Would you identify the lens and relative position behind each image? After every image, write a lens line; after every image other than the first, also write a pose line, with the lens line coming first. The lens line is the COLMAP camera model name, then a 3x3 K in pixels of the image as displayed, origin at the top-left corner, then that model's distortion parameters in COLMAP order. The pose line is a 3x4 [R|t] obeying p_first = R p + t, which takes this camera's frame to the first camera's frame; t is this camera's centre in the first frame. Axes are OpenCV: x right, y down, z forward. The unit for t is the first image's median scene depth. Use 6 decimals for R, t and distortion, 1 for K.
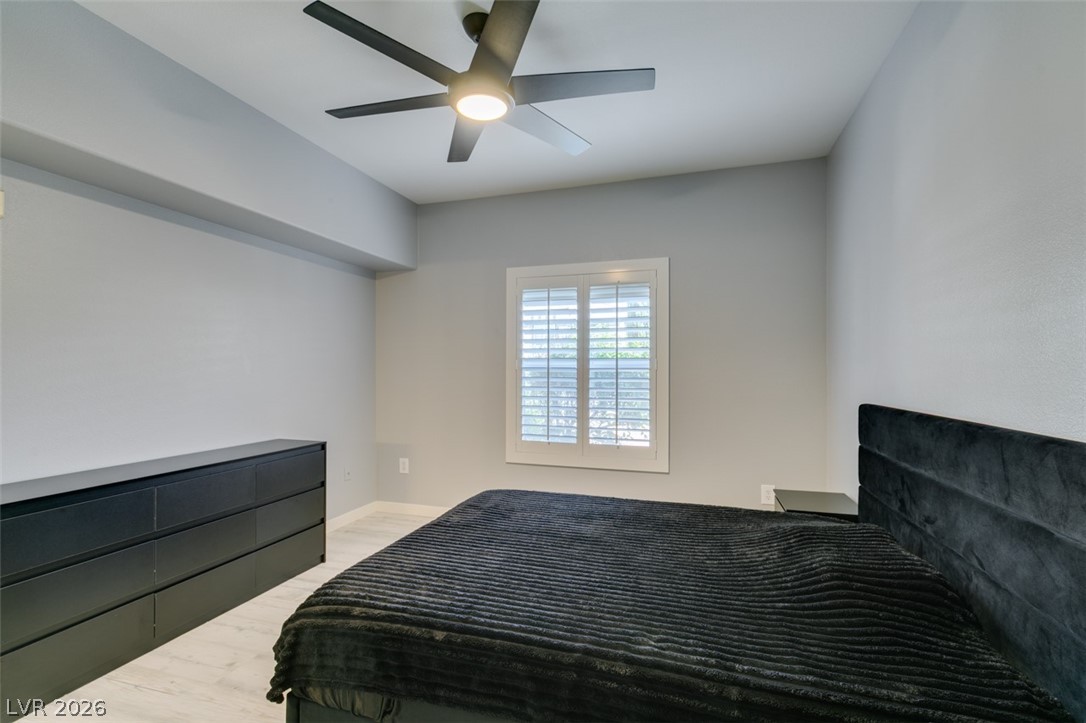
lens RADIAL K [[480.7, 0, 541.2], [0, 480.7, 368.4], [0, 0, 1]] dist [-0.004378, -0.000915]
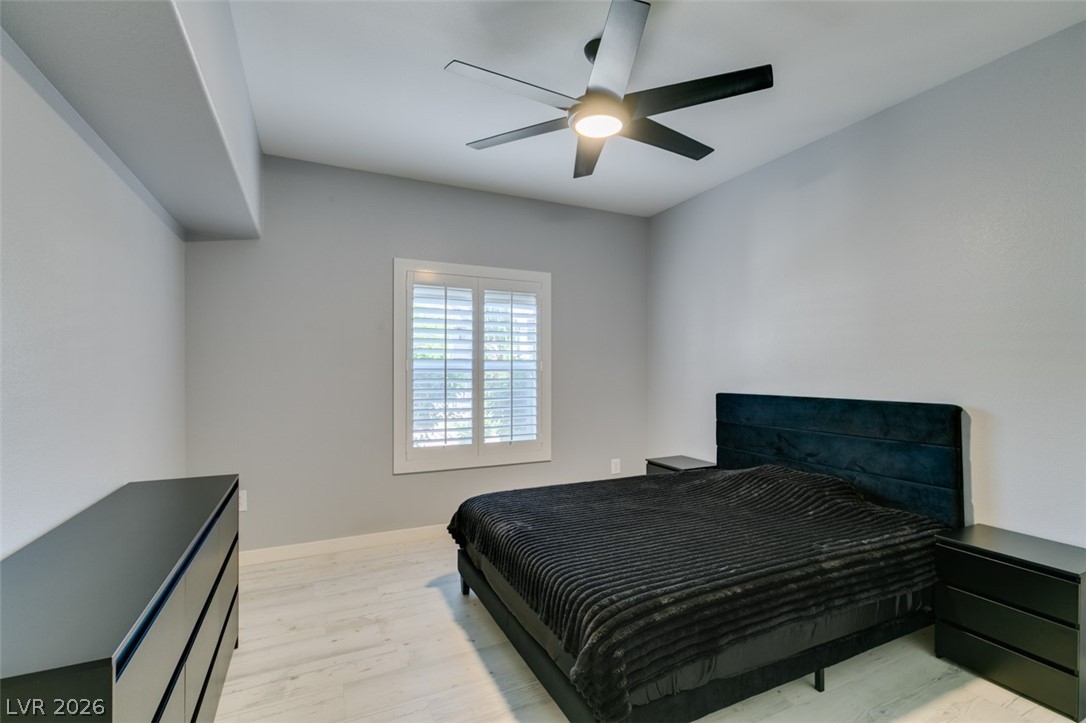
lens RADIAL K [[484.5, 0, 540.2], [0, 484.5, 366.5], [0, 0, 1]] dist [-0.000942, -0.000486]
pose [[0.734145, 0.004616, 0.678977, -0.531474], [-0.000891, 0.999983, -0.005836, -0.000766], [-0.678992, 0.003679, 0.734137, 0.163151]]
